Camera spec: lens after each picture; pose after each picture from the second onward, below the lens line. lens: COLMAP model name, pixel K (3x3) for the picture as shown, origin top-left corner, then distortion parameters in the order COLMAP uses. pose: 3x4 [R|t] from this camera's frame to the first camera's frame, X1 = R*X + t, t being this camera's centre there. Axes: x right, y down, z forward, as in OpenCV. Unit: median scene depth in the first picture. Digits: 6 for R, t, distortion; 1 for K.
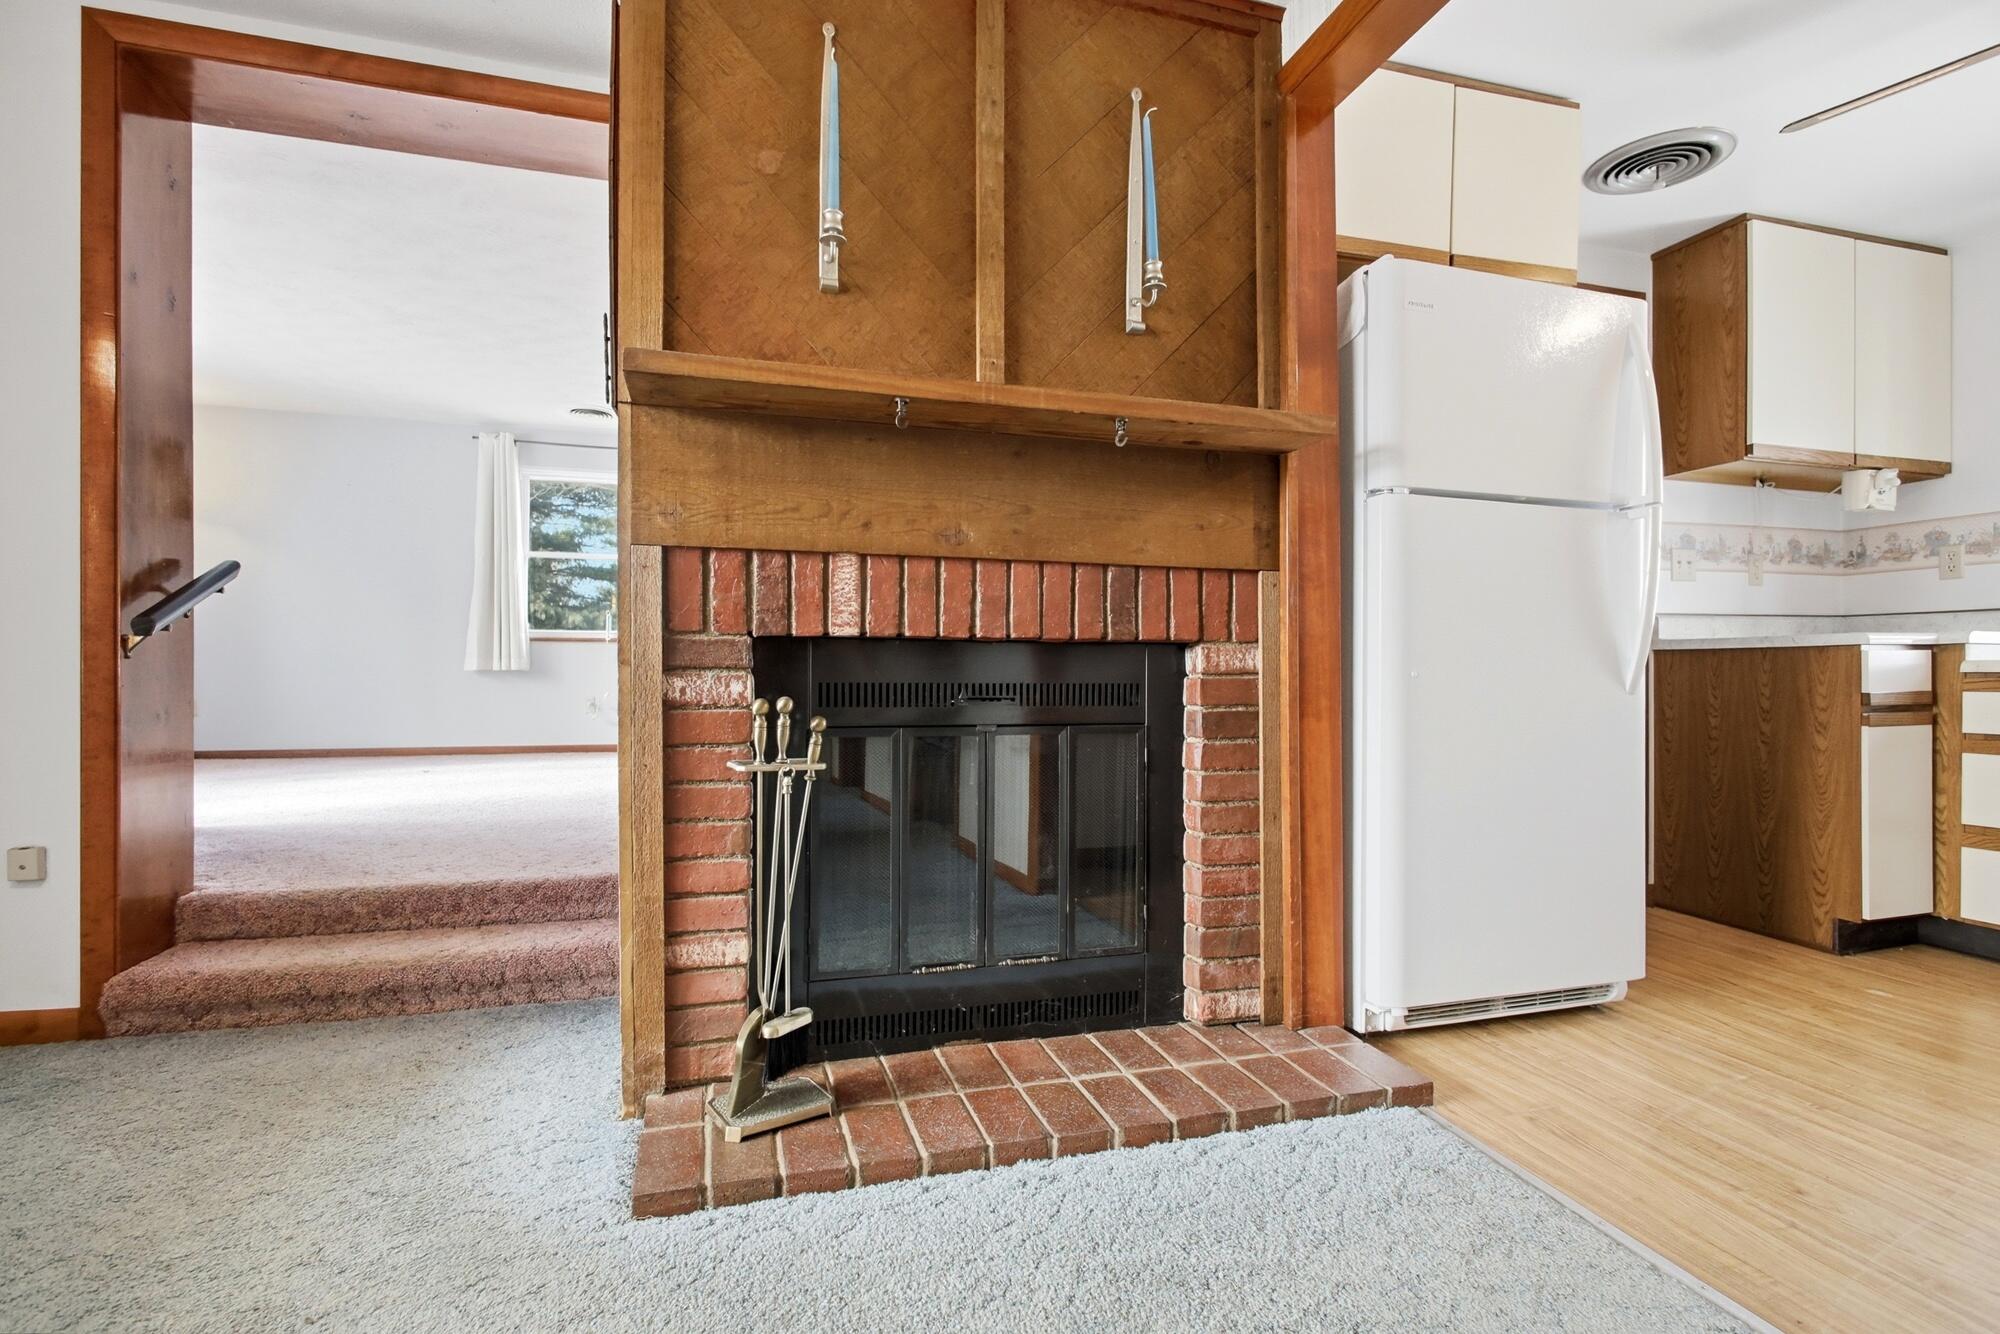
lens RADIAL K [[962.6, 0, 1004.2], [0, 962.6, 679.8], [0, 0, 1]] dist [-0.003807, -0.000449]
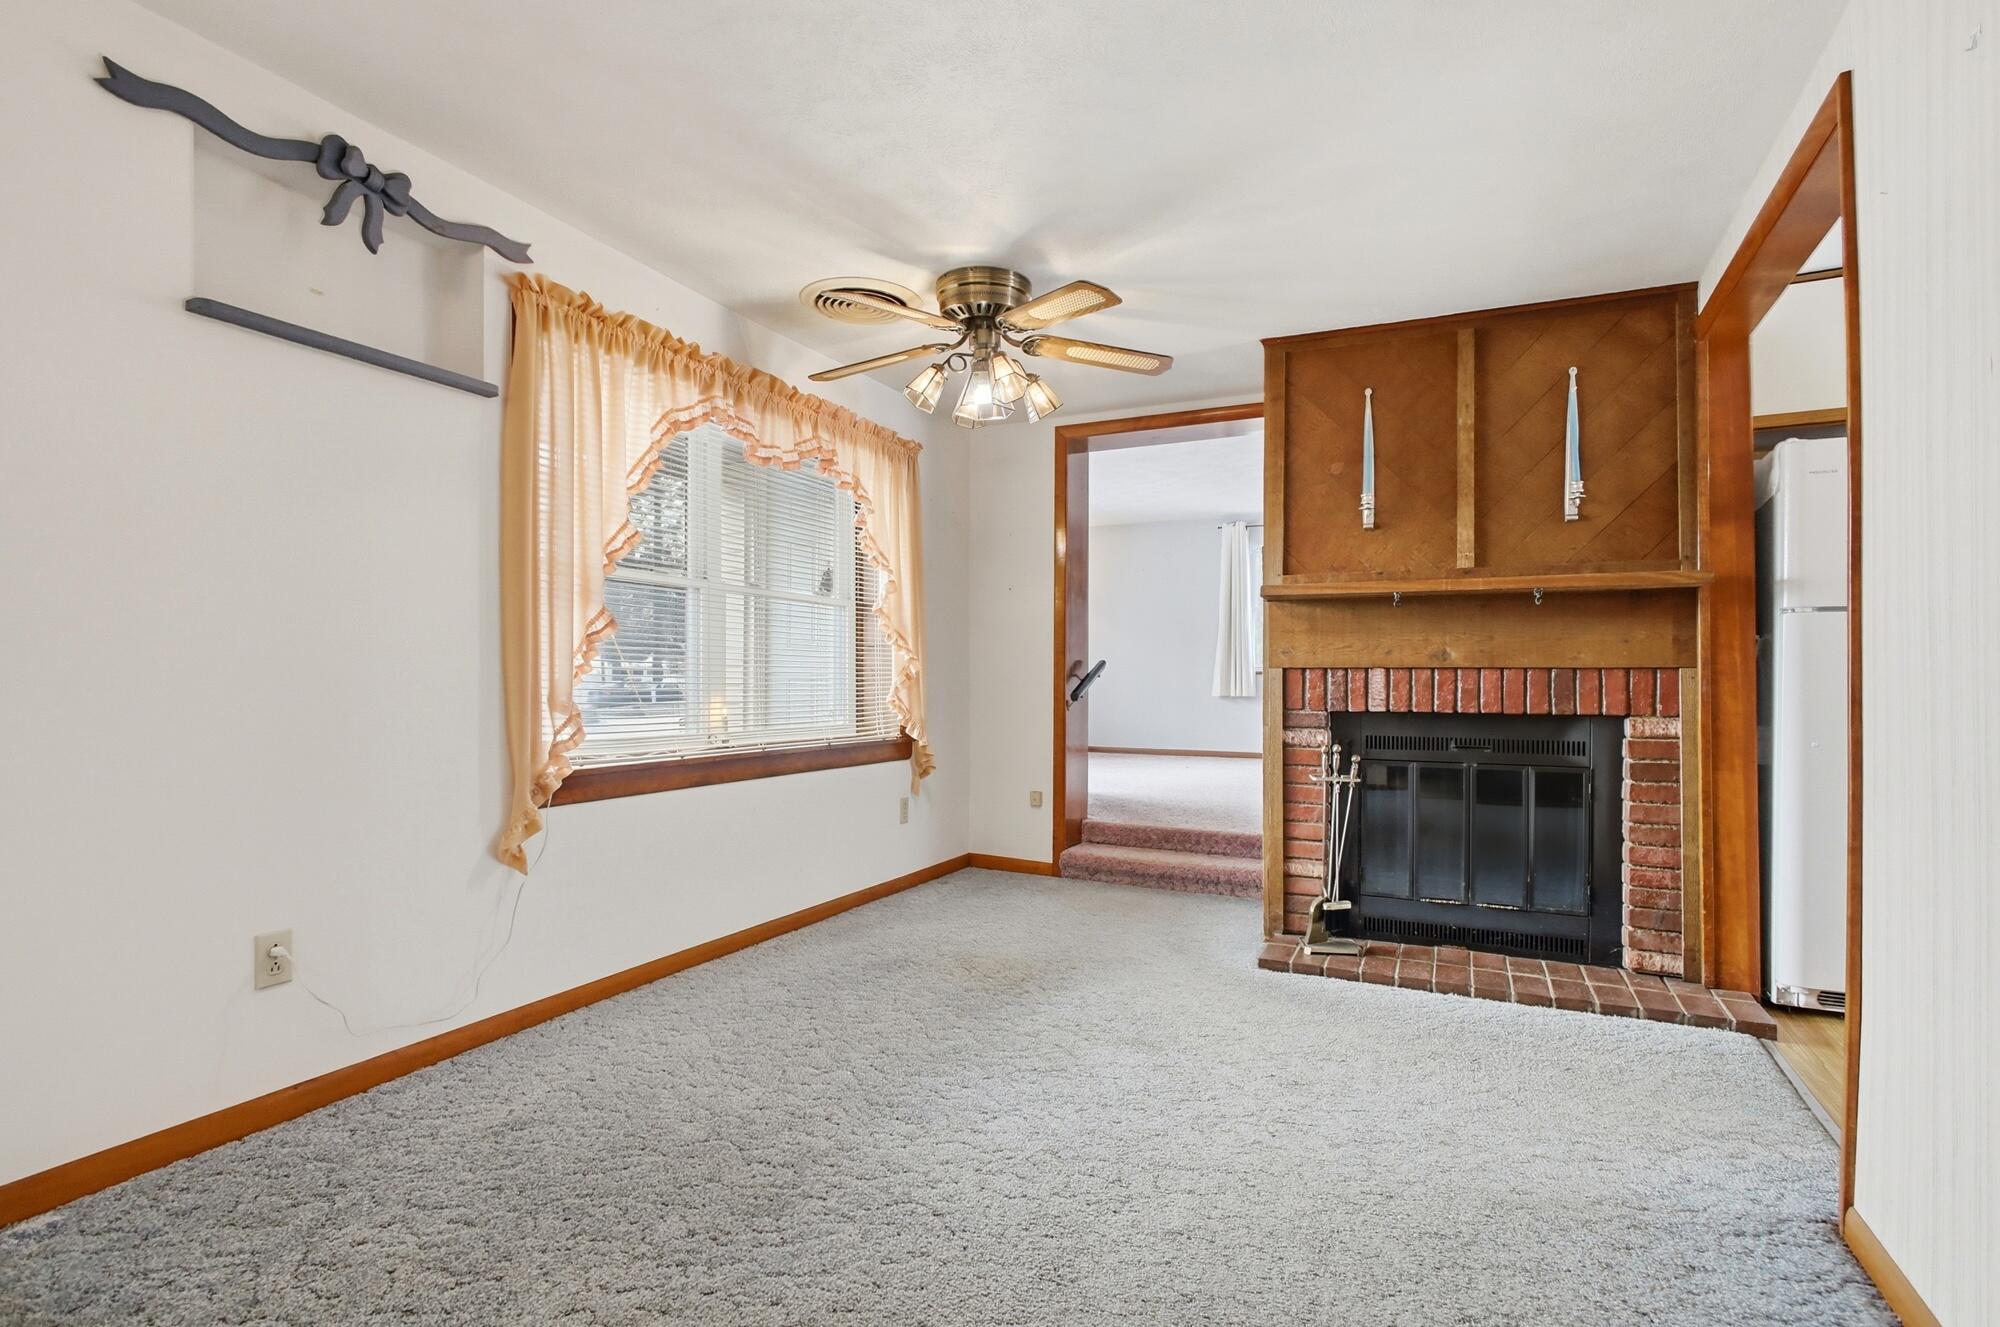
lens RADIAL K [[962.6, 0, 1004.2], [0, 962.6, 676.3], [0, 0, 1]] dist [-0.003807, -0.000449]
pose [[0.743102, -0.001278, -0.669177, 0.523461], [-0.005517, 0.999953, -0.008035, -0.091012], [0.669155, 0.009663, 0.743060, -0.840271]]
